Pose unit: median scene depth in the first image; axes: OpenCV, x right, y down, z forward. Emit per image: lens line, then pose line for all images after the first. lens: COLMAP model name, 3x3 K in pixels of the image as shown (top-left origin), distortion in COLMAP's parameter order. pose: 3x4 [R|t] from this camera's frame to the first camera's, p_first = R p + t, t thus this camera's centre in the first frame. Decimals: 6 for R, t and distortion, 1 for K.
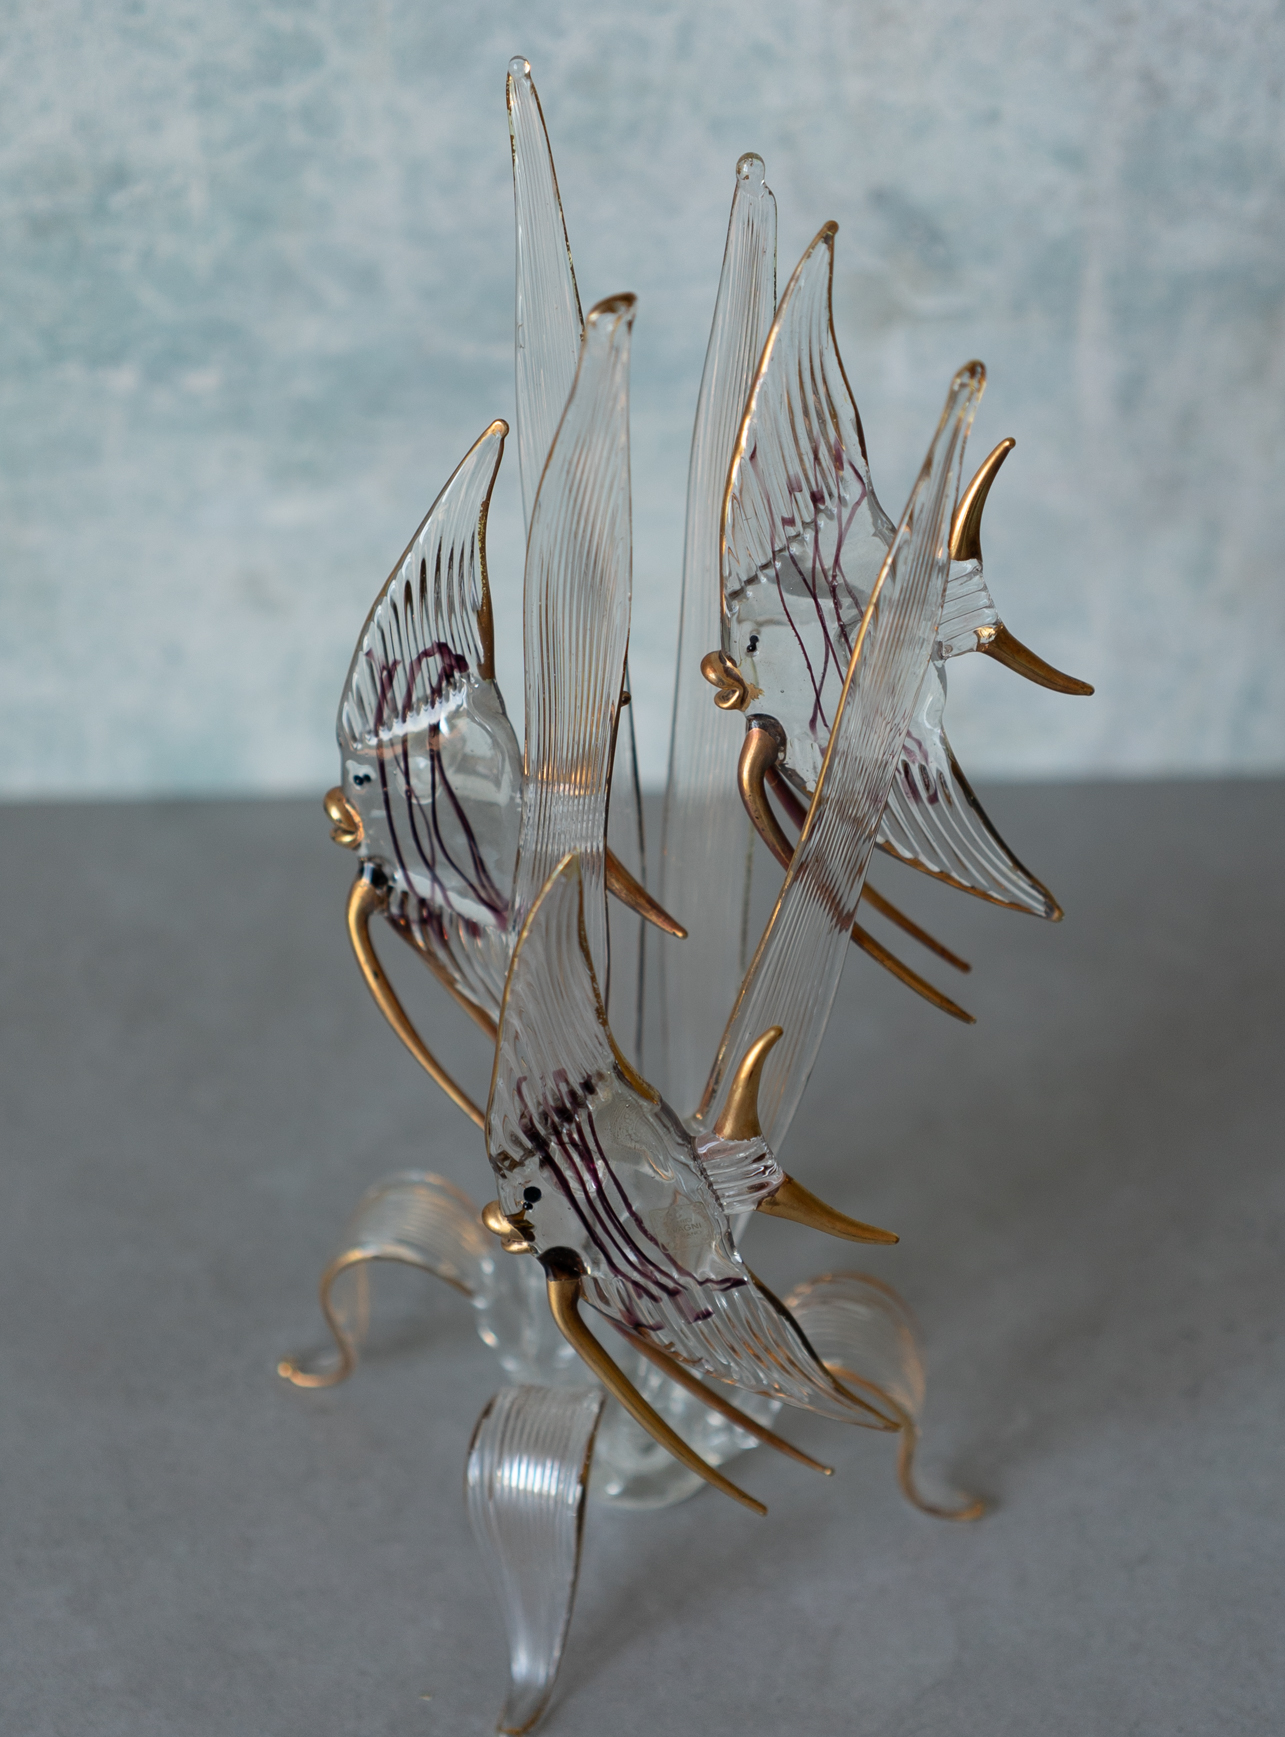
lens RADIAL K [[2955.4, 0, 643.6], [0, 2955.4, 1016.8], [0, 0, 1]] dist [0.003679, 0.000000]
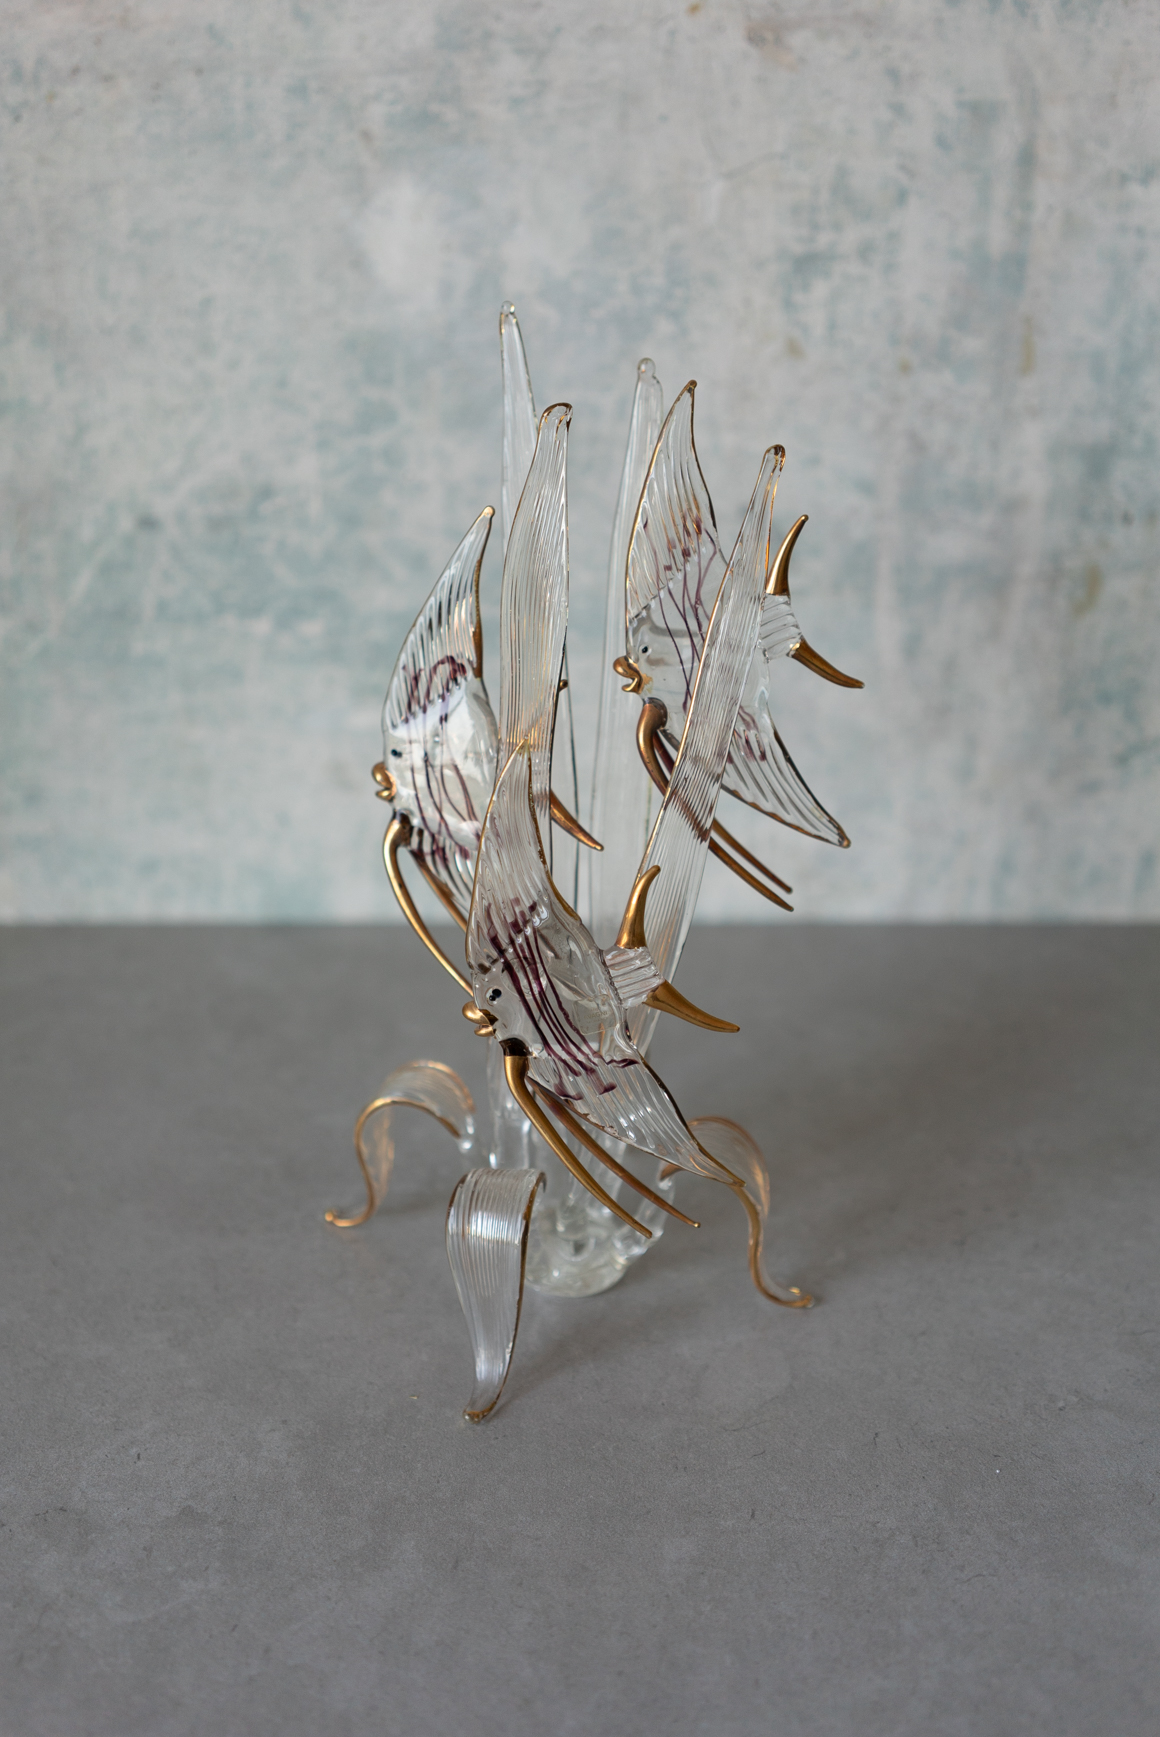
lens RADIAL K [[2169.6, 0, 551.7], [0, 2169.6, 840.7], [0, 0, 1]] dist [0.014074, 0.000000]
pose [[0.999079, 0.012973, -0.040907, 0.027076], [-0.024276, 0.956885, -0.289450, 0.235241], [0.035388, 0.290177, 0.956319, -0.062142]]
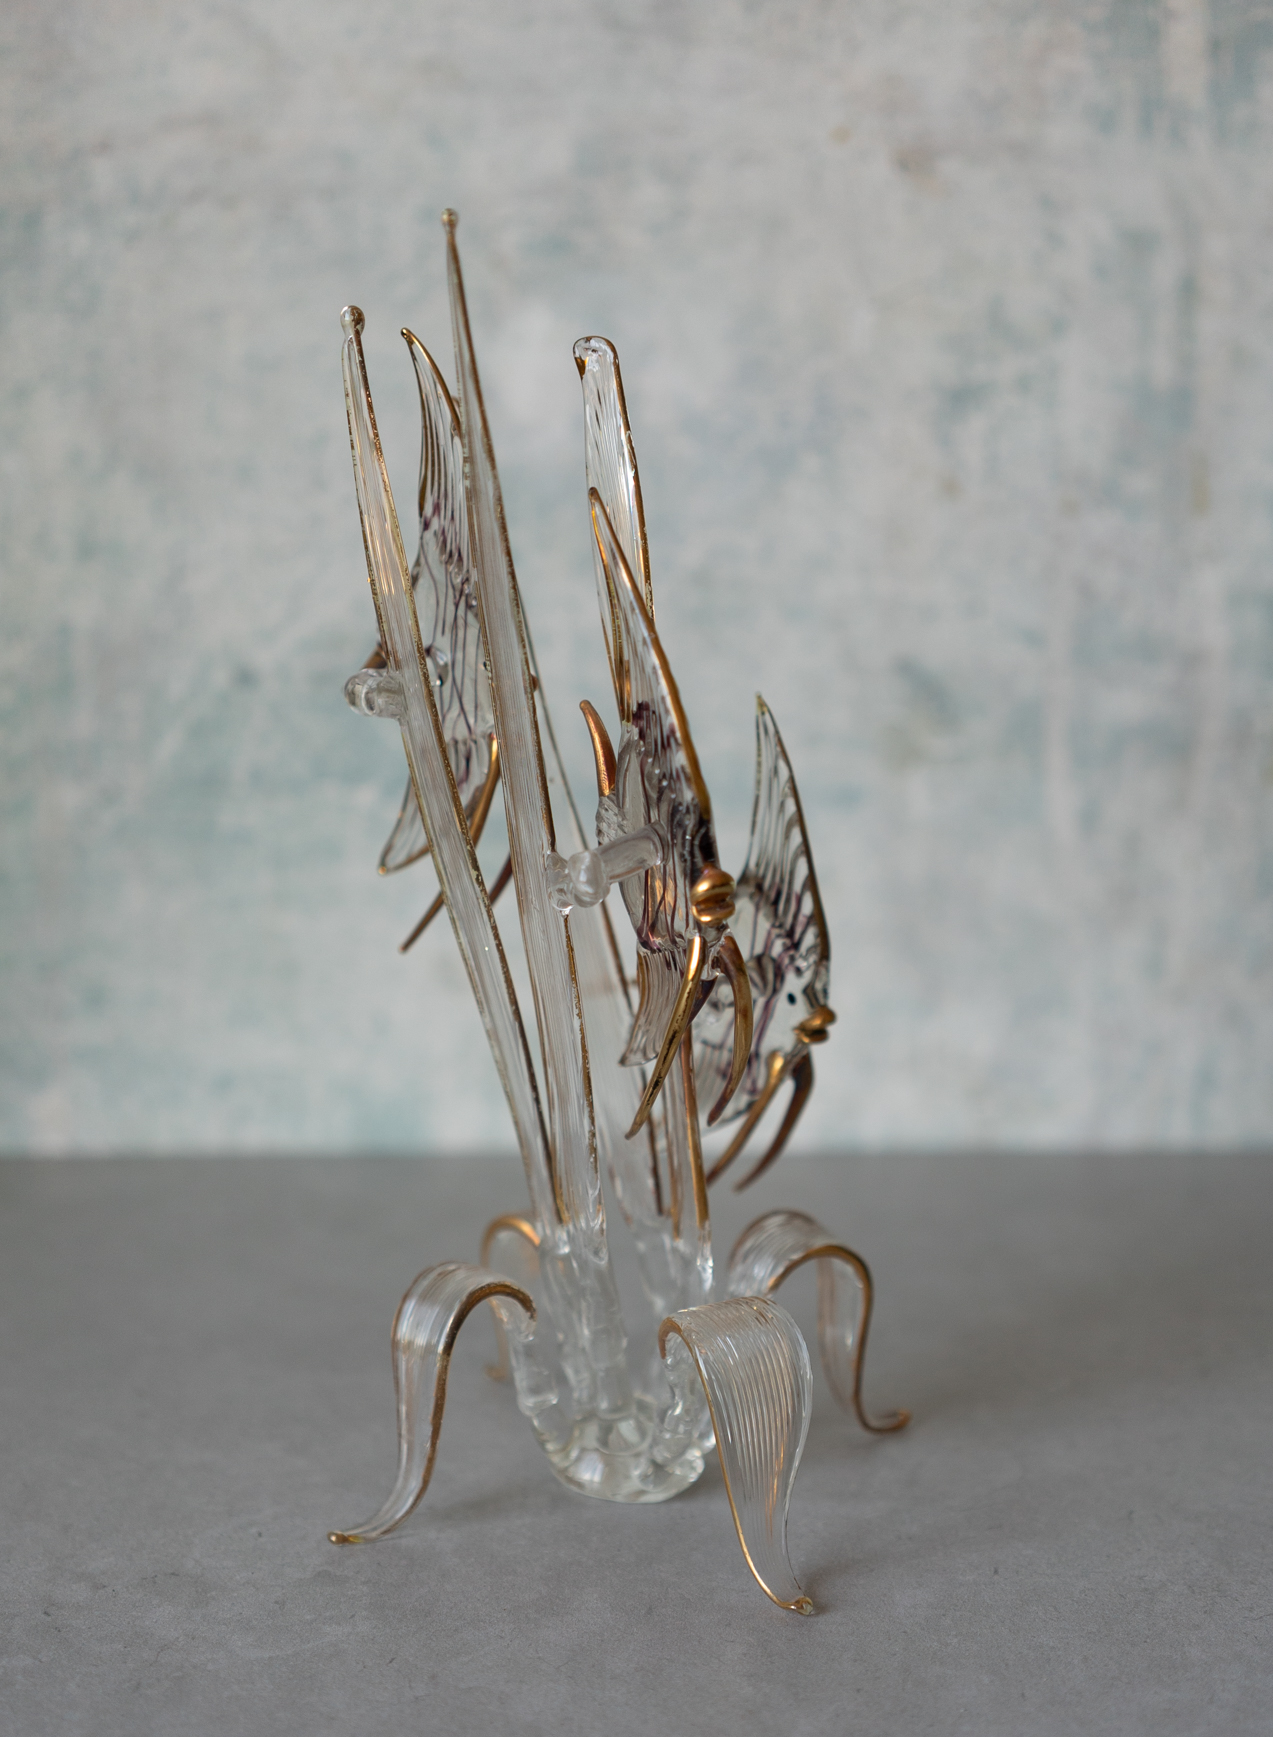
lens RADIAL K [[2594.3, 0, 626.5], [0, 2594.3, 863.7], [0, 0, 1]] dist [0.022809, 0.000000]
pose [[0.999784, 0.001532, -0.020750, -0.028817], [-0.012319, 0.847285, -0.530995, 0.493147], [0.016768, 0.531136, 0.847121, -0.024018]]
